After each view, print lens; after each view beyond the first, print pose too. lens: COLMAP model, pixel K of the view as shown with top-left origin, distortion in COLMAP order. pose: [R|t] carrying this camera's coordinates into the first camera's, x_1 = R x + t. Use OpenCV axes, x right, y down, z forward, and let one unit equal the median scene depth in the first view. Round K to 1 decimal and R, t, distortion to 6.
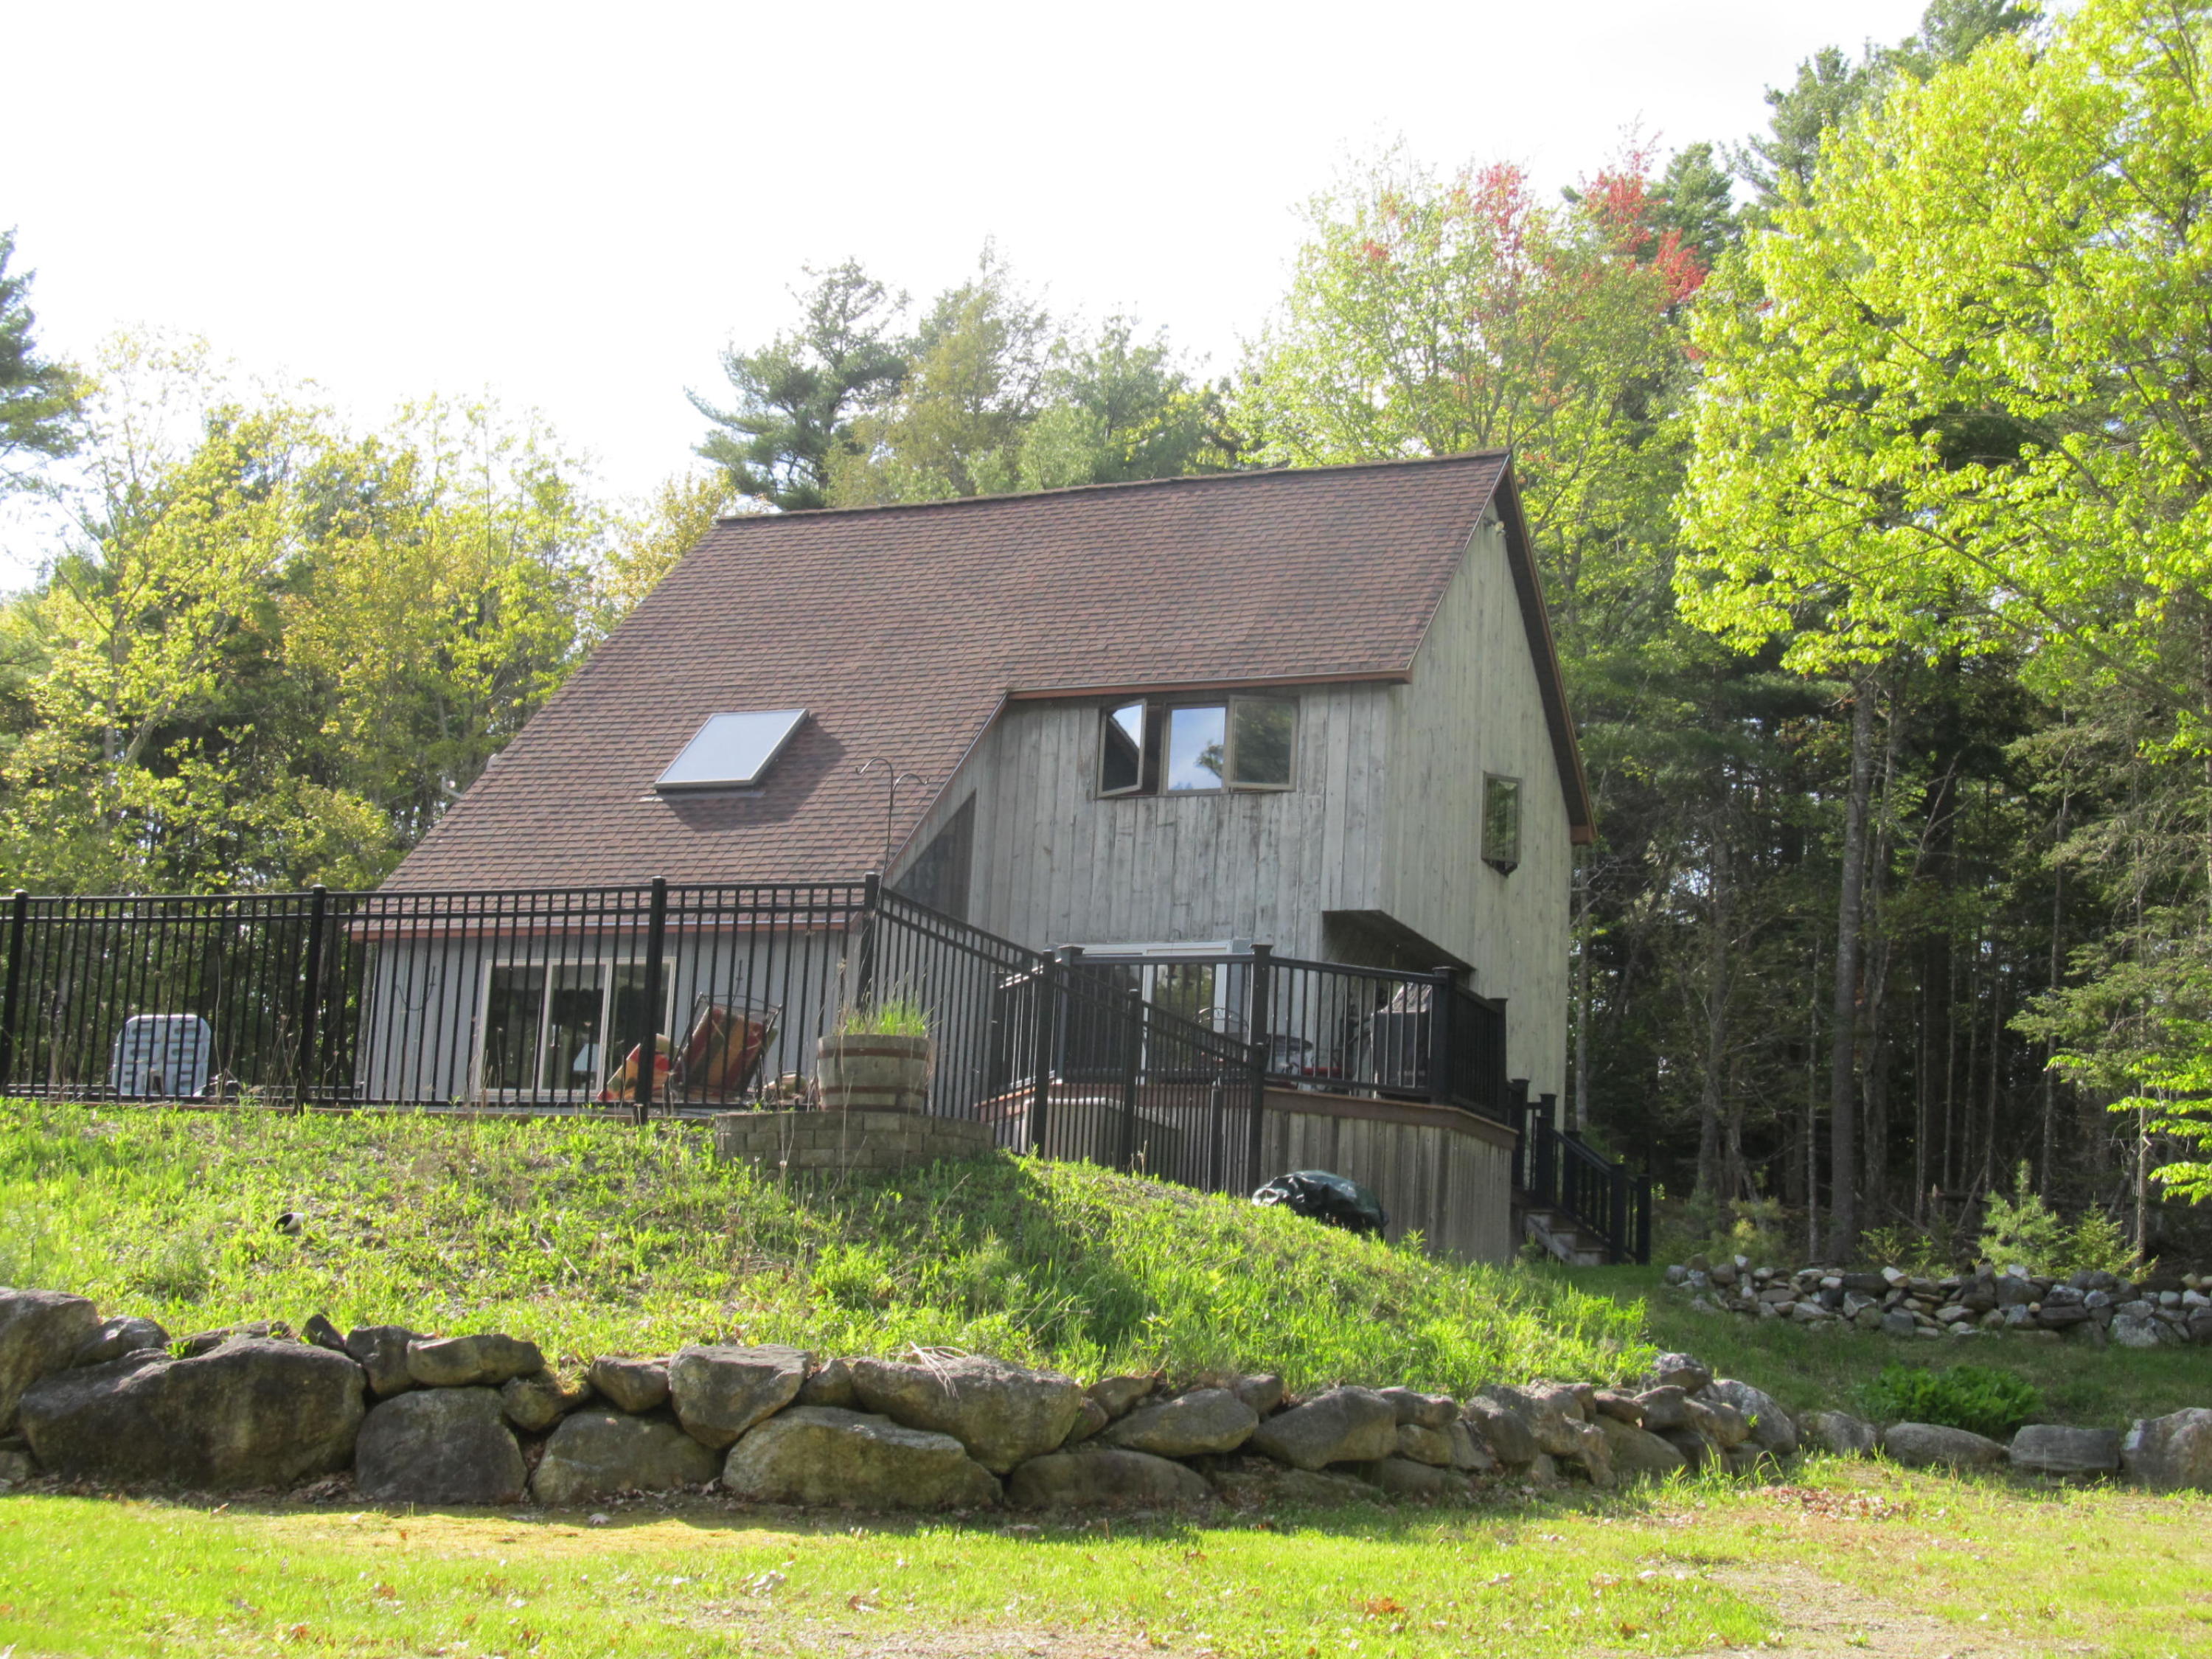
lens RADIAL K [[3074.5, 0, 1106.0], [0, 3074.5, 829.5], [0, 0, 1]] dist [-0.097246, 0.020920]
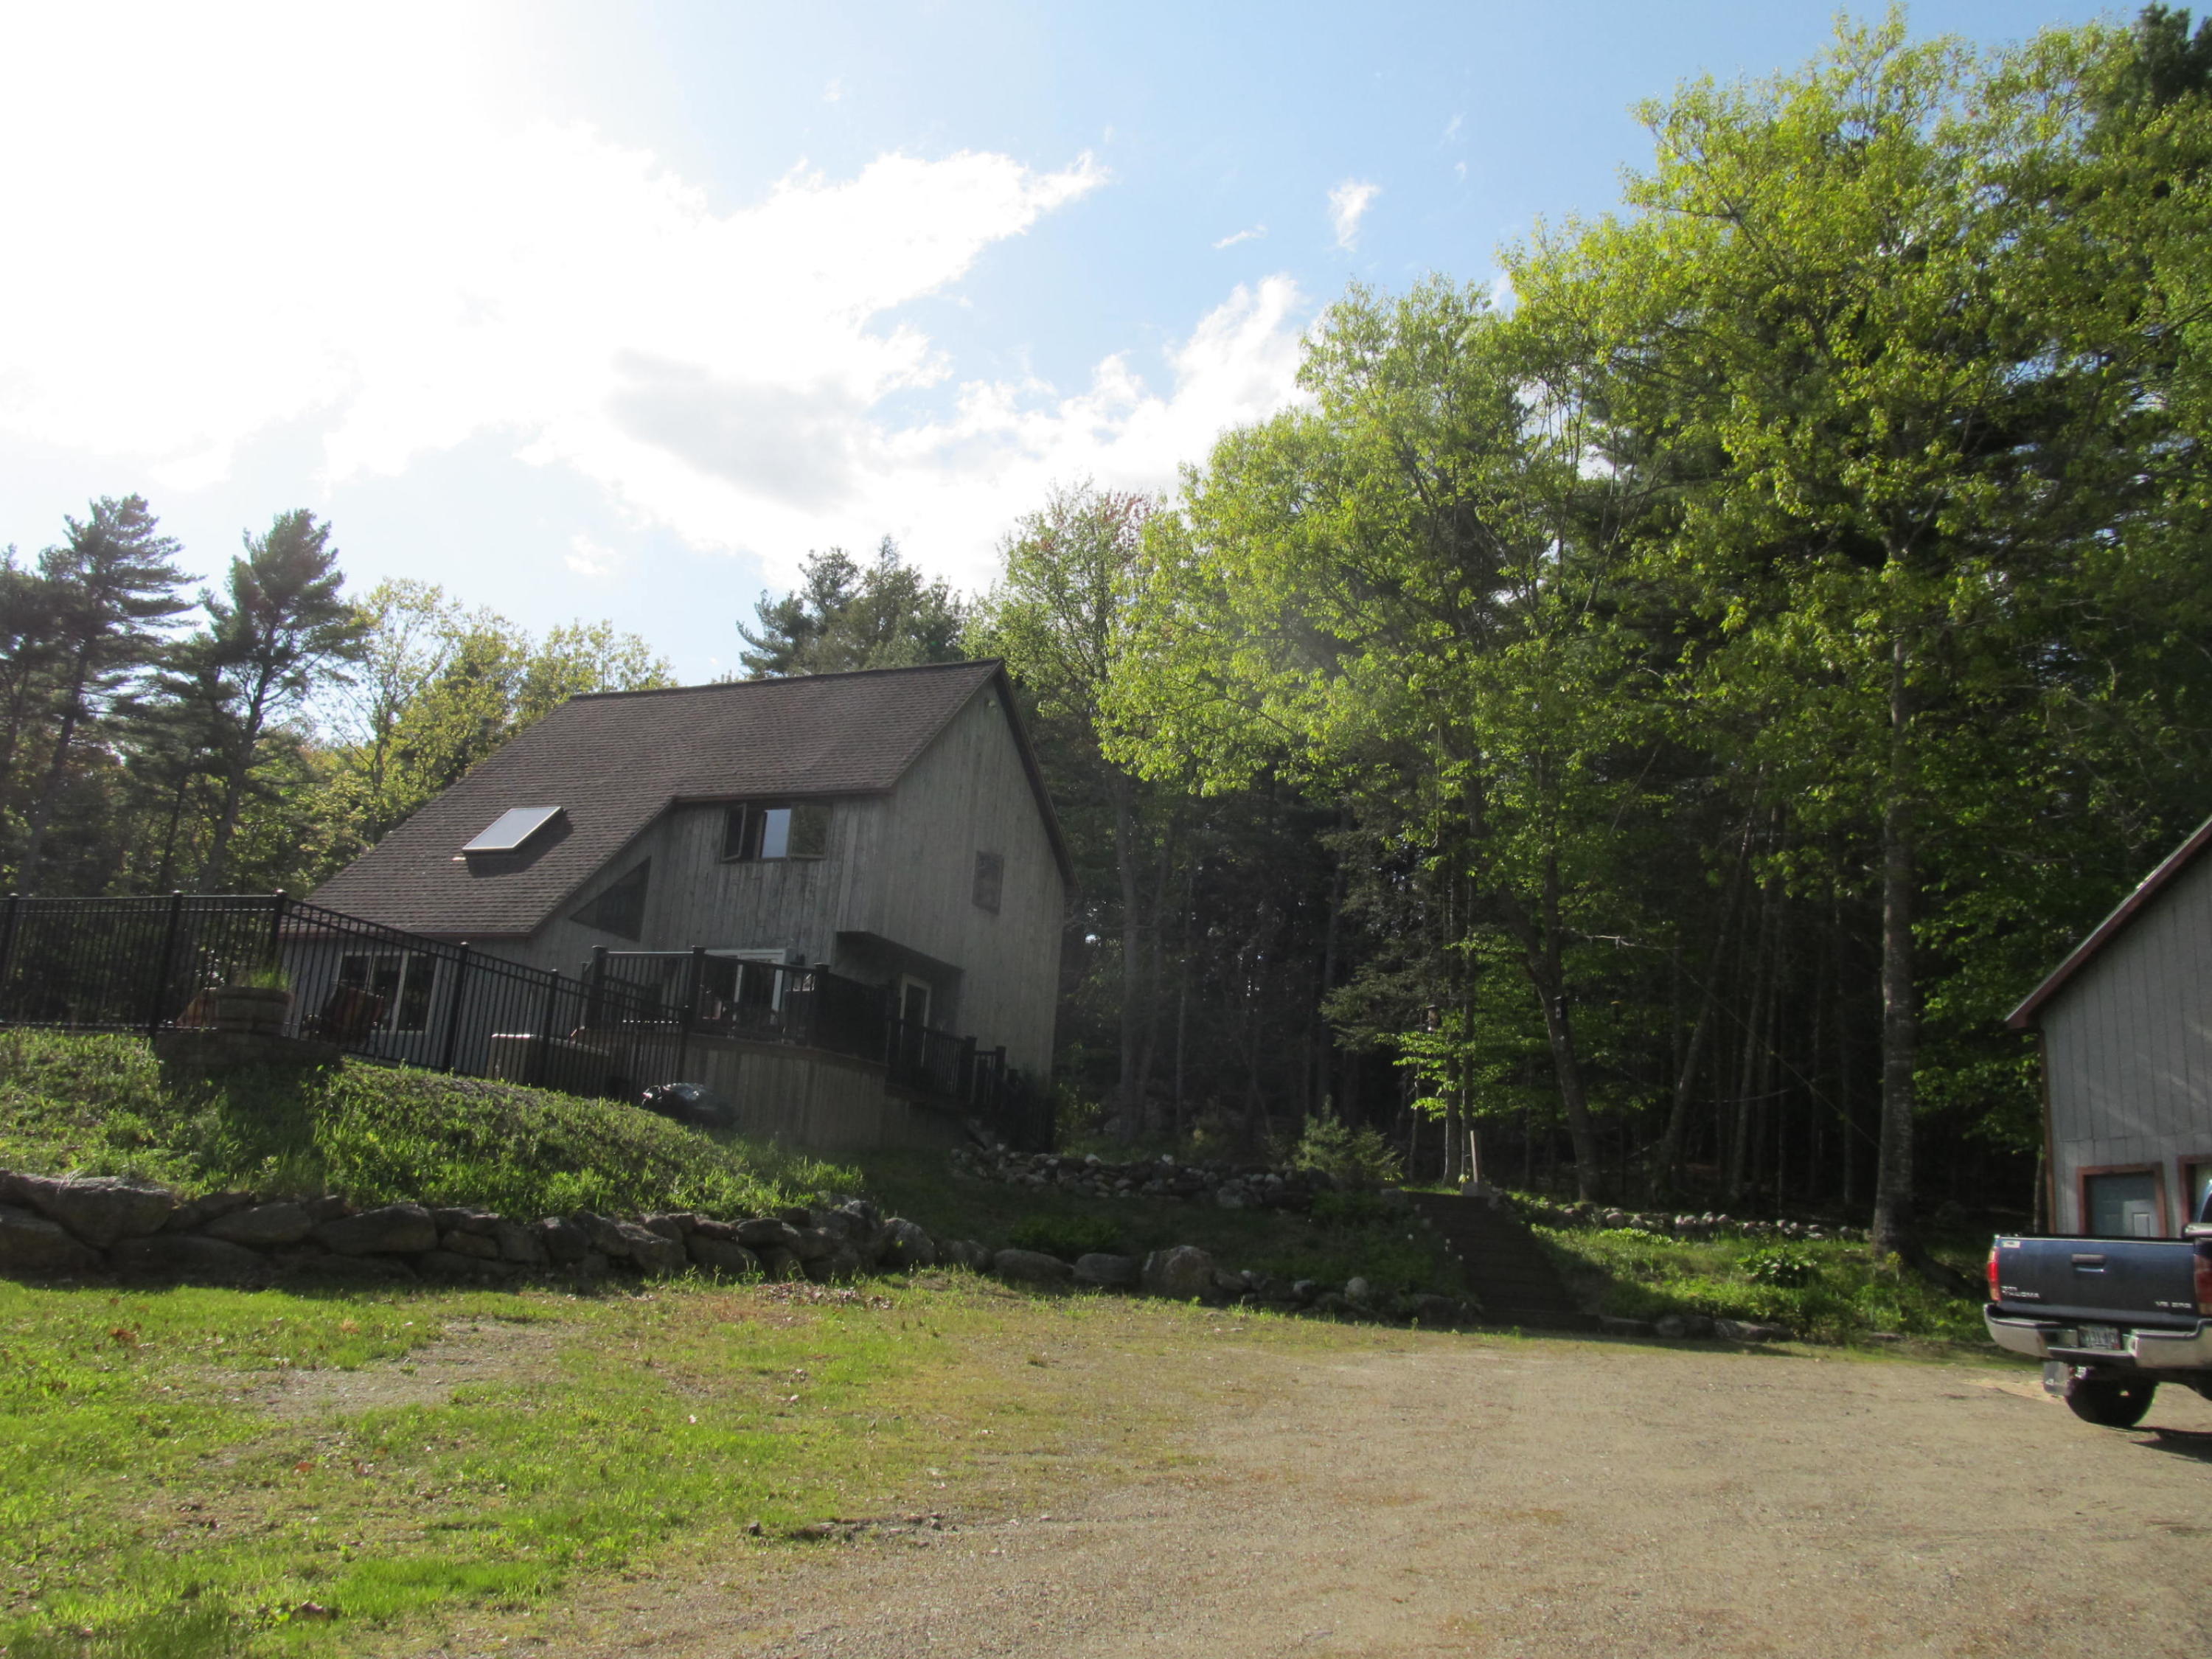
lens RADIAL K [[1821.3, 0, 1106.0], [0, 1821.3, 829.5], [0, 0, 1]] dist [-0.057798, 0.019462]
pose [[0.999472, 0.014309, -0.029168, 0.233901], [-0.015394, 0.999186, -0.037298, 0.005621], [0.028611, 0.037727, 0.998878, 0.022343]]
